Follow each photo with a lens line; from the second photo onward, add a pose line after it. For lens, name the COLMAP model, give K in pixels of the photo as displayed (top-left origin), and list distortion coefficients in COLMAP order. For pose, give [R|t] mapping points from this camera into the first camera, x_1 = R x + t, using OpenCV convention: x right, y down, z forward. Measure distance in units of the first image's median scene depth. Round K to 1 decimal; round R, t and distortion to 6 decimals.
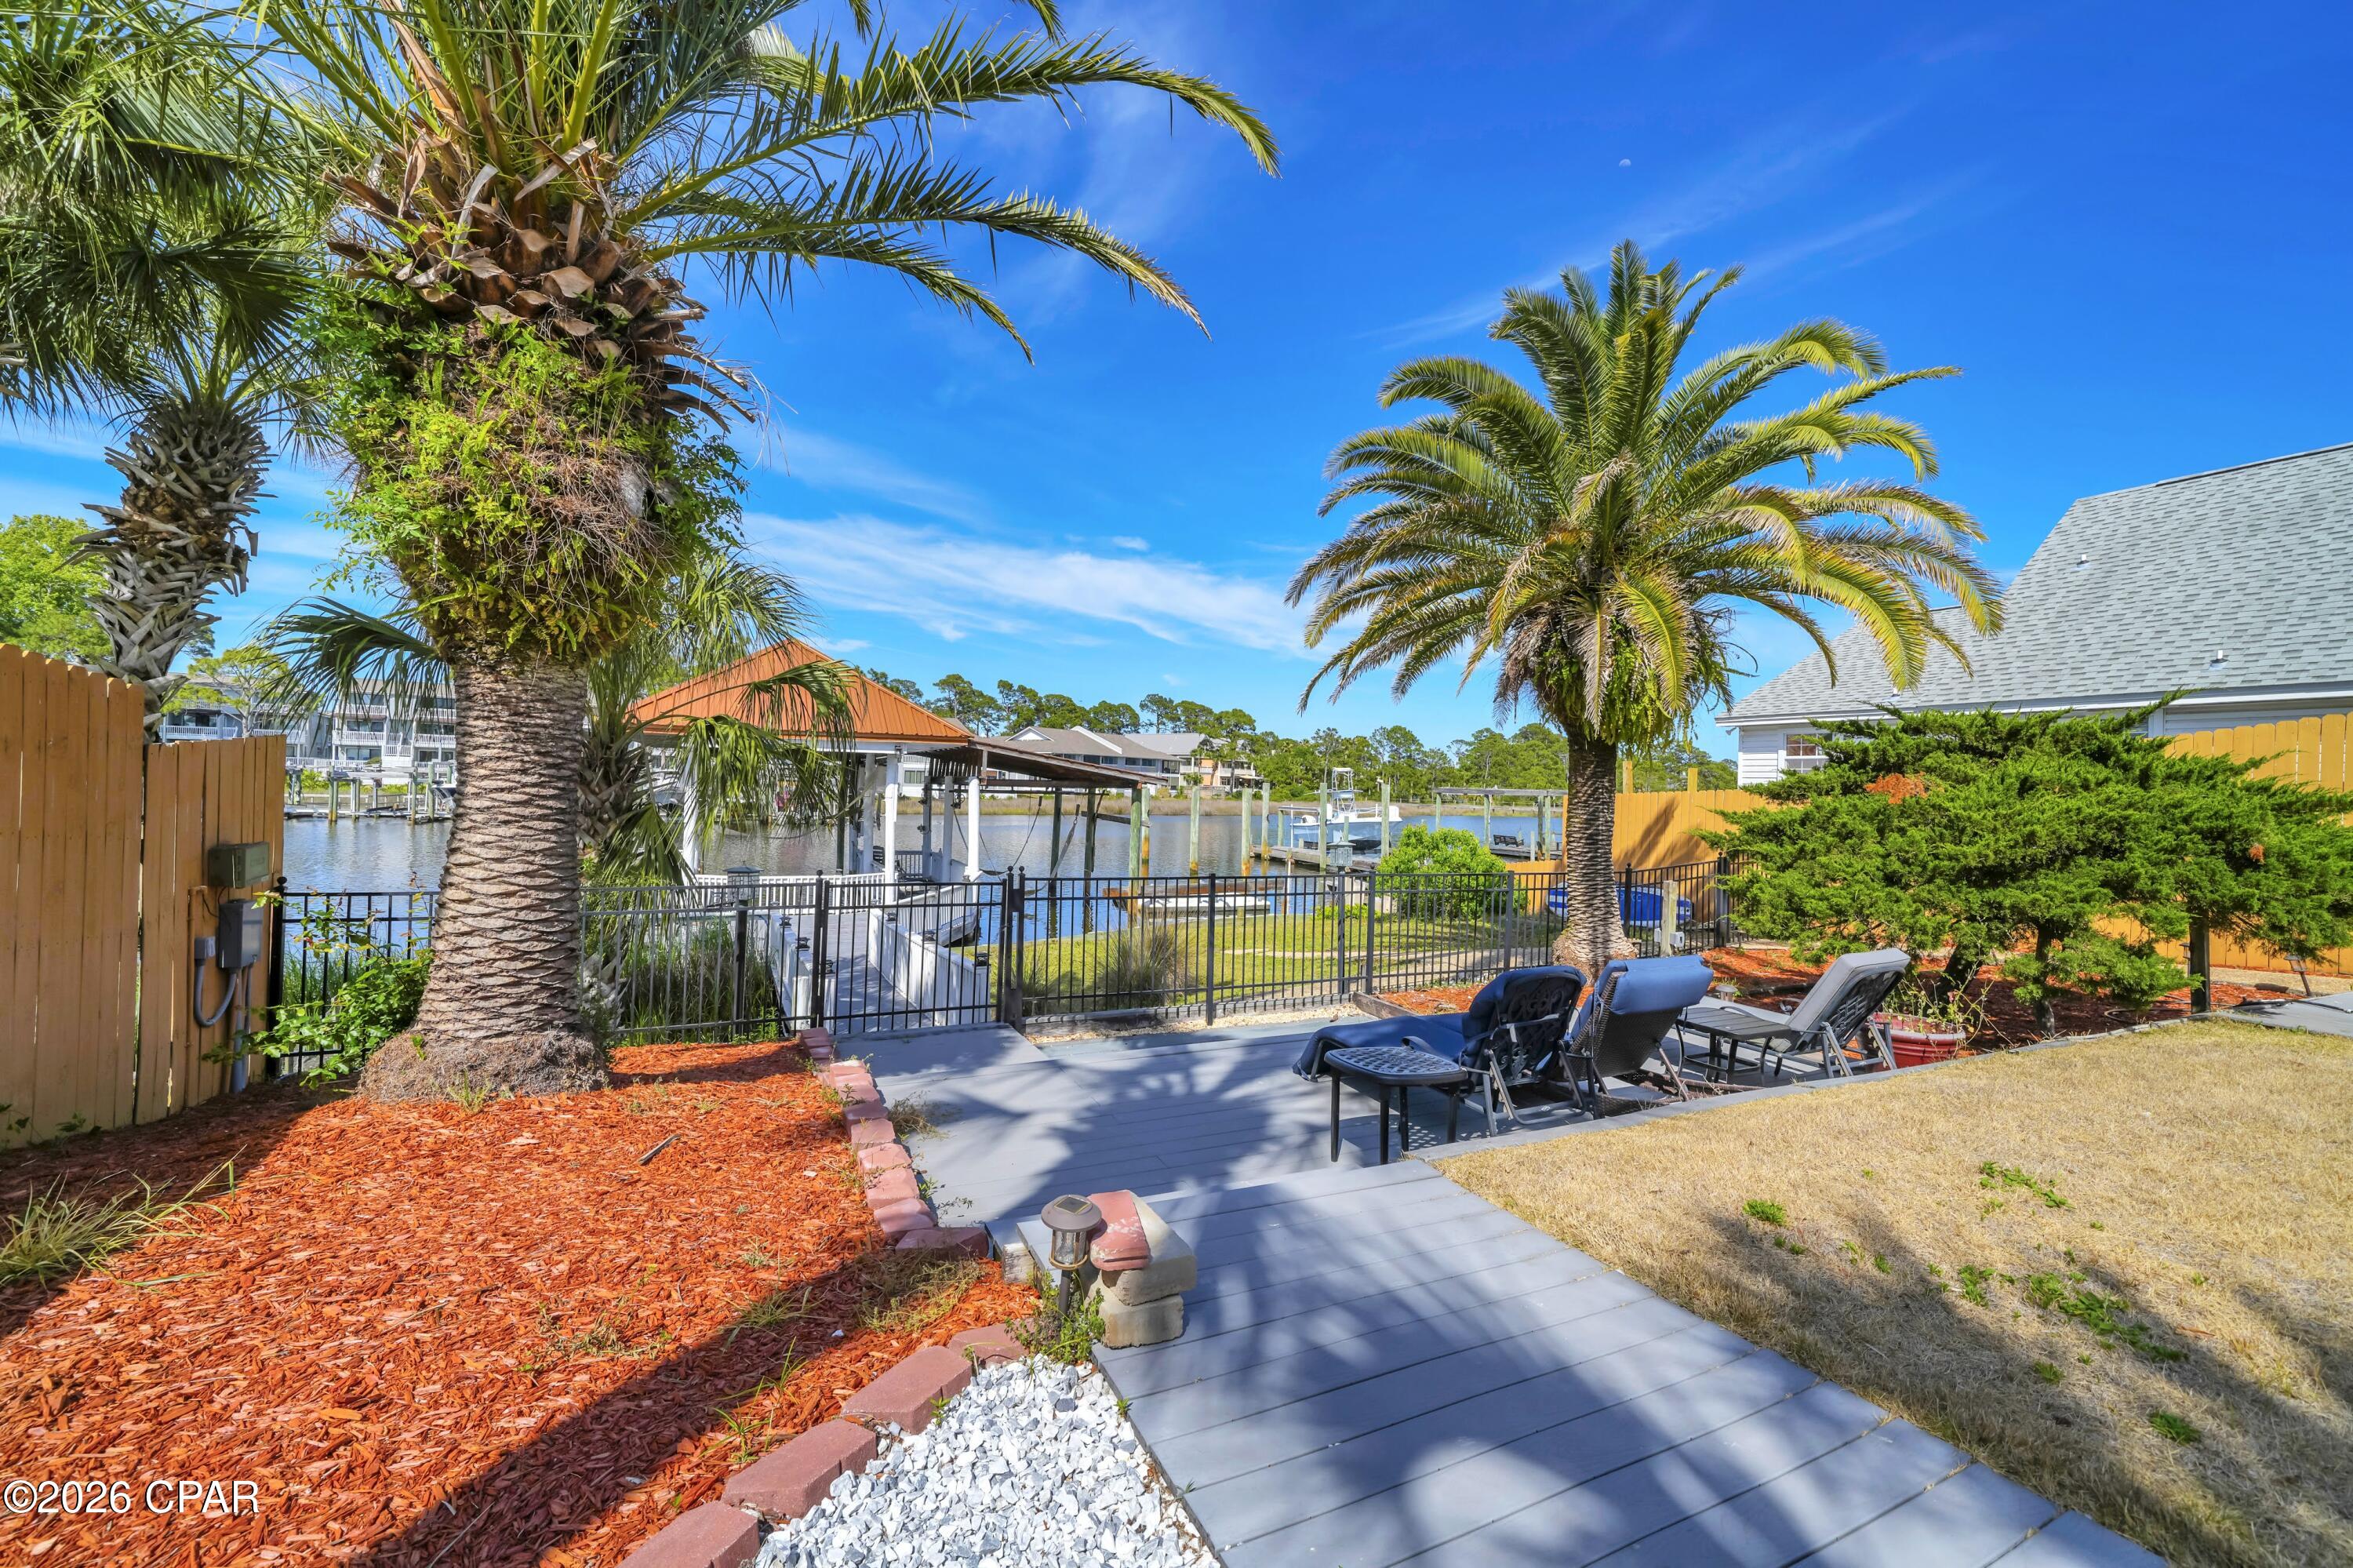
lens RADIAL K [[926.7, 0, 1175.9], [0, 926.7, 781.4], [0, 0, 1]] dist [-0.011368, 0.004116]
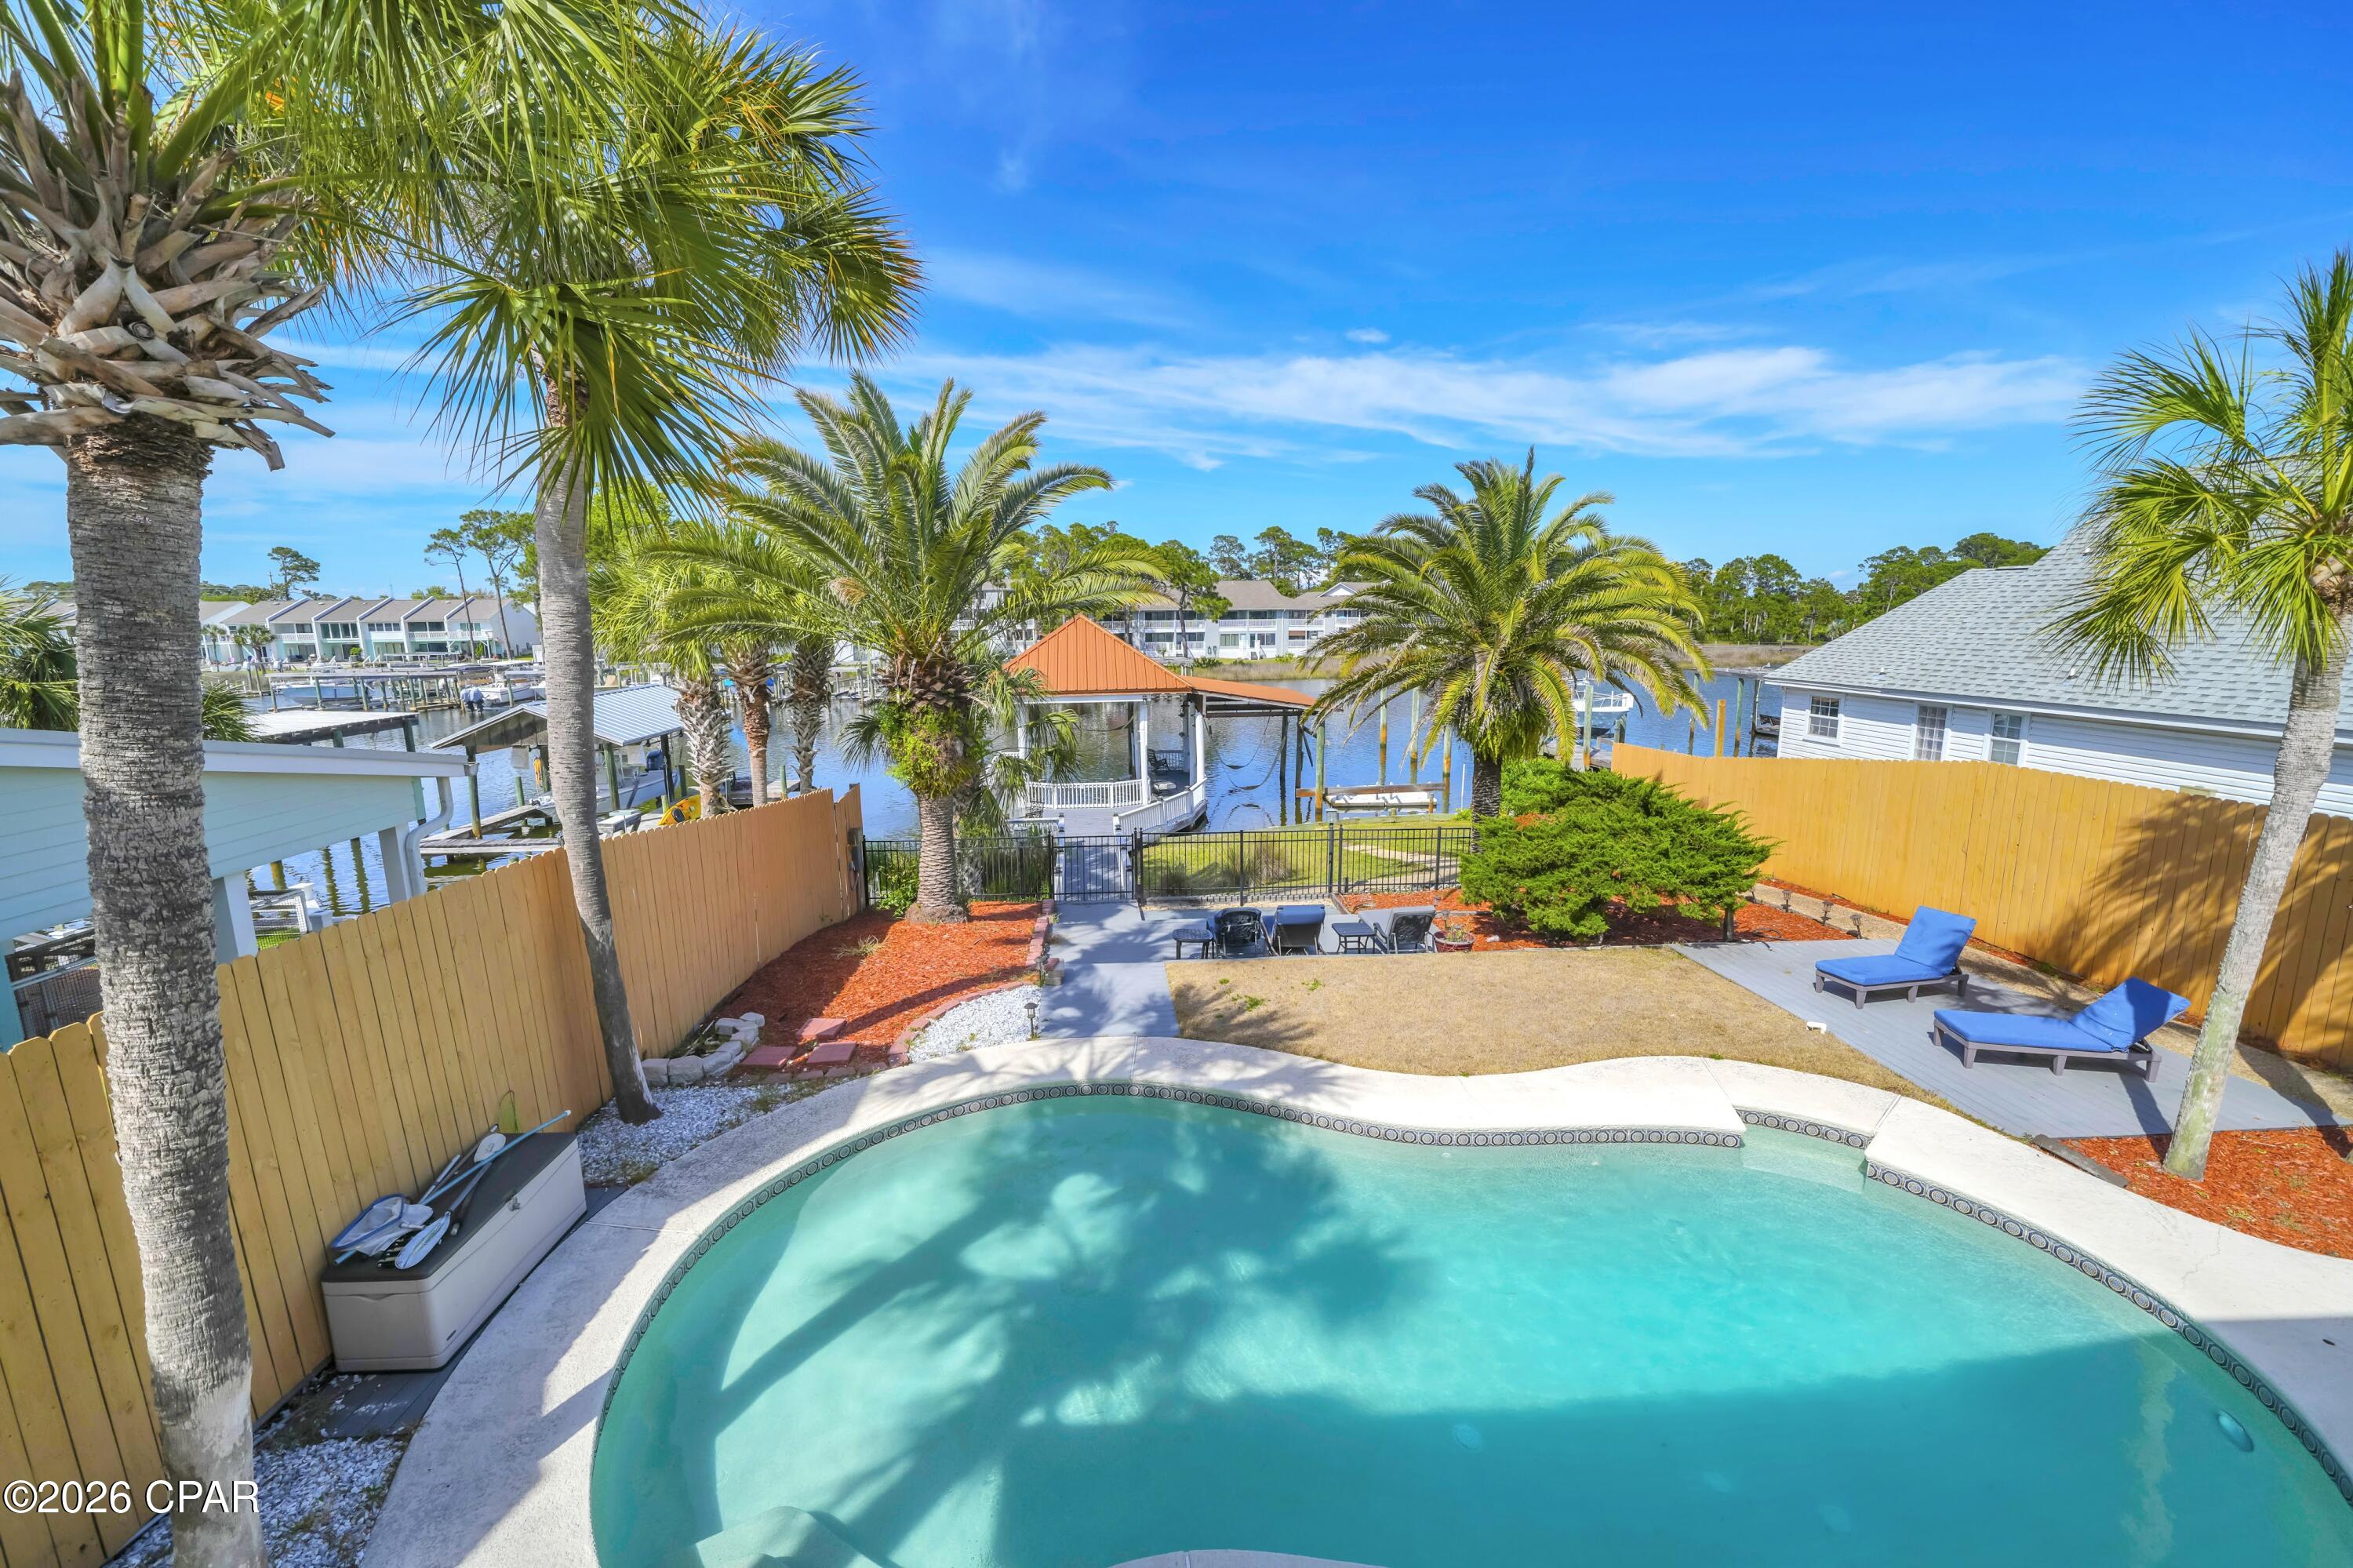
lens RADIAL K [[926.7, 0, 1175.5], [0, 926.7, 782.3], [0, 0, 1]] dist [-0.011368, 0.004116]
pose [[0.937471, 0.025457, -0.347131, 0.224699], [0.035045, 0.985350, 0.166902, -0.126679], [0.346294, -0.168631, 0.922845, -0.315362]]
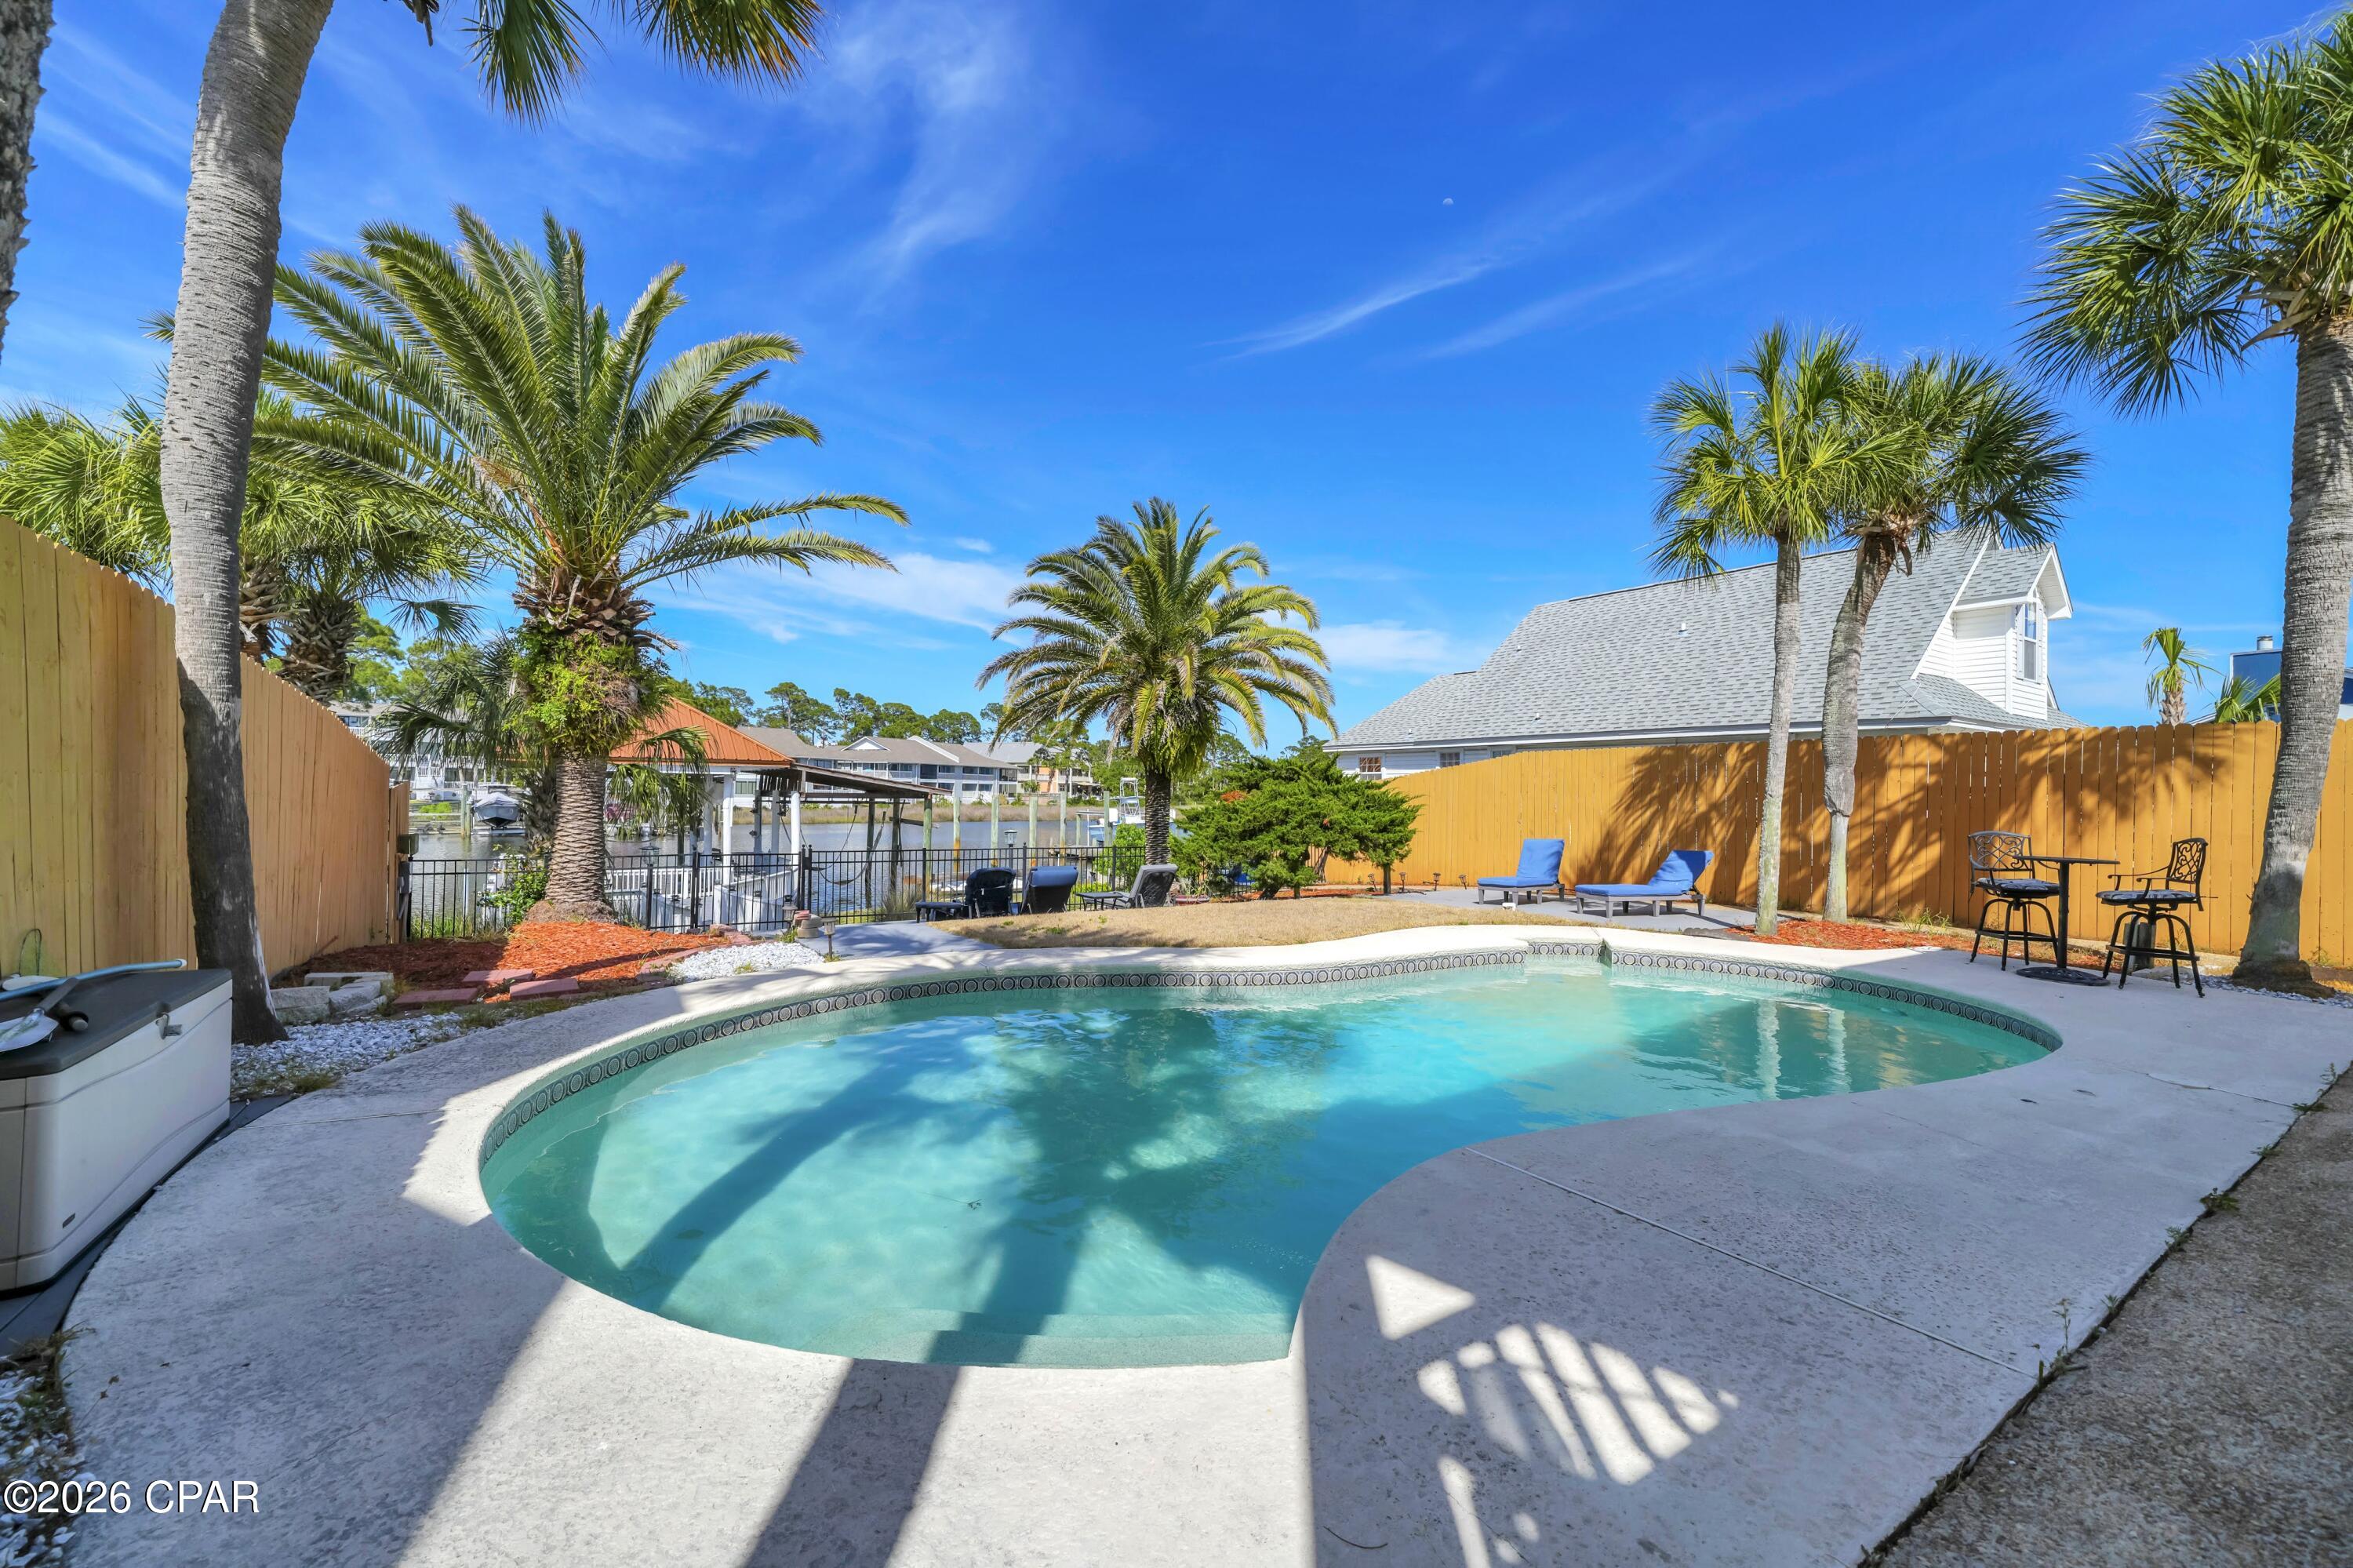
lens RADIAL K [[926.7, 0, 1168.8], [0, 926.7, 784.4], [0, 0, 1]] dist [-0.011368, 0.004116]
pose [[0.988059, -0.009994, 0.153753, 0.090558], [0.010528, 0.999941, -0.002657, -0.005196], [-0.153717, 0.004244, 0.988106, -0.324482]]
